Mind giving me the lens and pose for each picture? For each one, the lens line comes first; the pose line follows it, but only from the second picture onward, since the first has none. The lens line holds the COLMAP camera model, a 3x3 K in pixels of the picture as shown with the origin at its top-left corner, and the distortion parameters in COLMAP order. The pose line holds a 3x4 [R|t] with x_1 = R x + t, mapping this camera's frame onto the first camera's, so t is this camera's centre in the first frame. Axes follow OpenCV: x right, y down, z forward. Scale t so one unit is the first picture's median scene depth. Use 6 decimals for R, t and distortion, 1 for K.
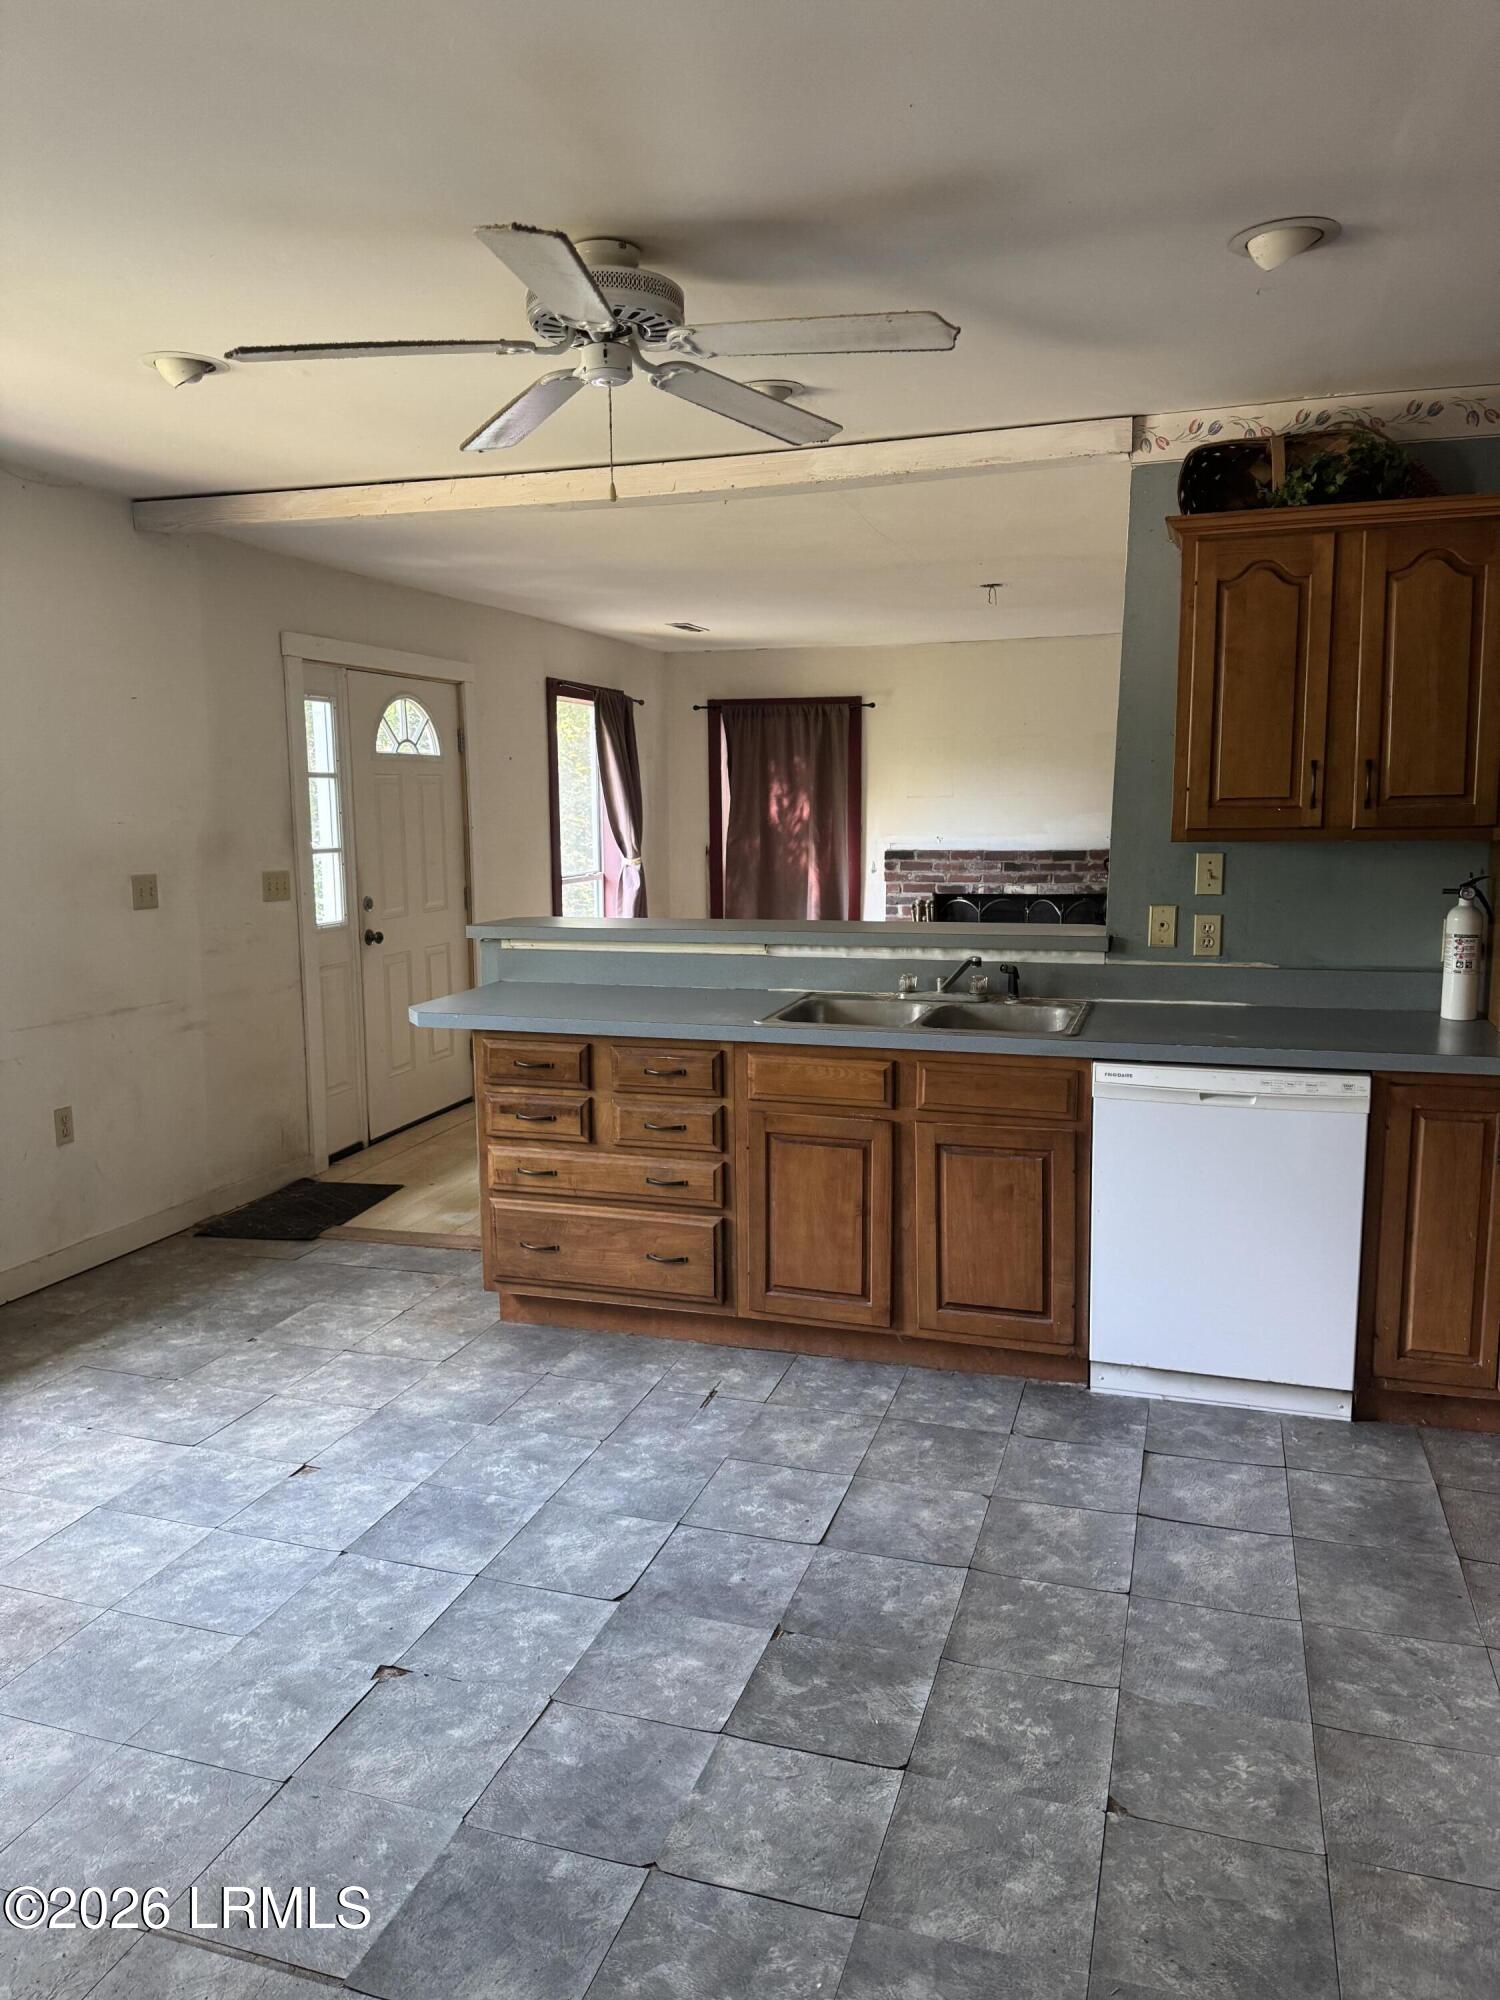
lens RADIAL K [[1393.8, 0, 750.0], [0, 1393.8, 1000.0], [0, 0, 1]] dist [0.108414, -0.169914]
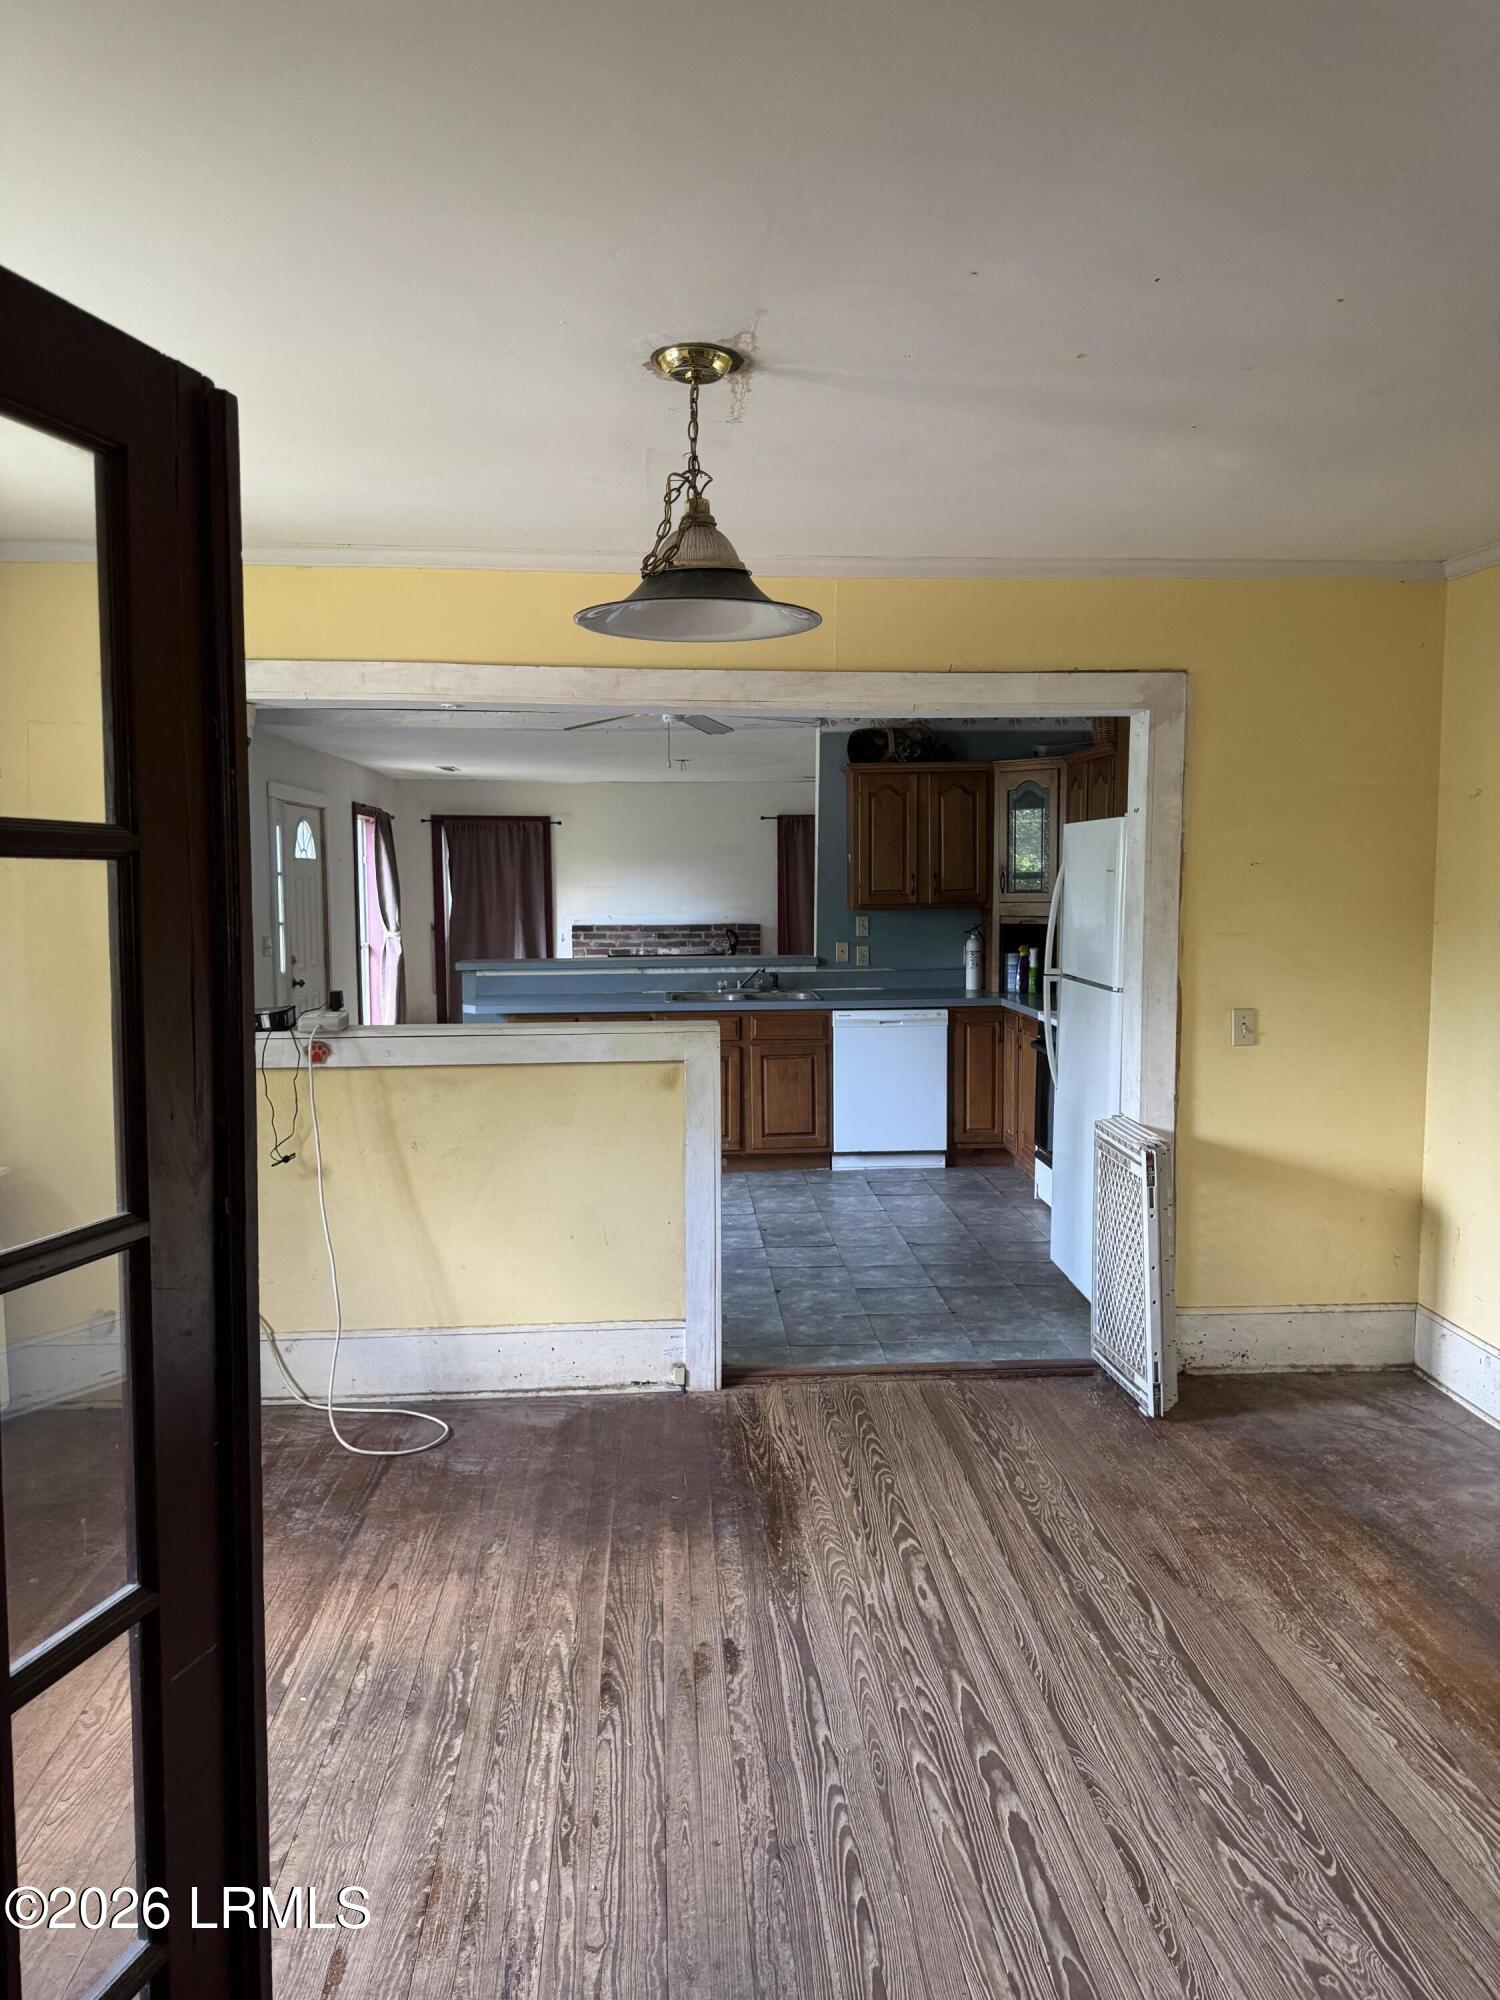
lens RADIAL K [[1393.8, 0, 750.0], [0, 1393.8, 1000.0], [0, 0, 1]] dist [0.108414, -0.169914]
pose [[0.932196, -0.028828, 0.360803, -0.568224], [0.051380, 0.997268, -0.053068, 0.118004], [-0.358287, 0.068008, 0.931131, -0.838334]]
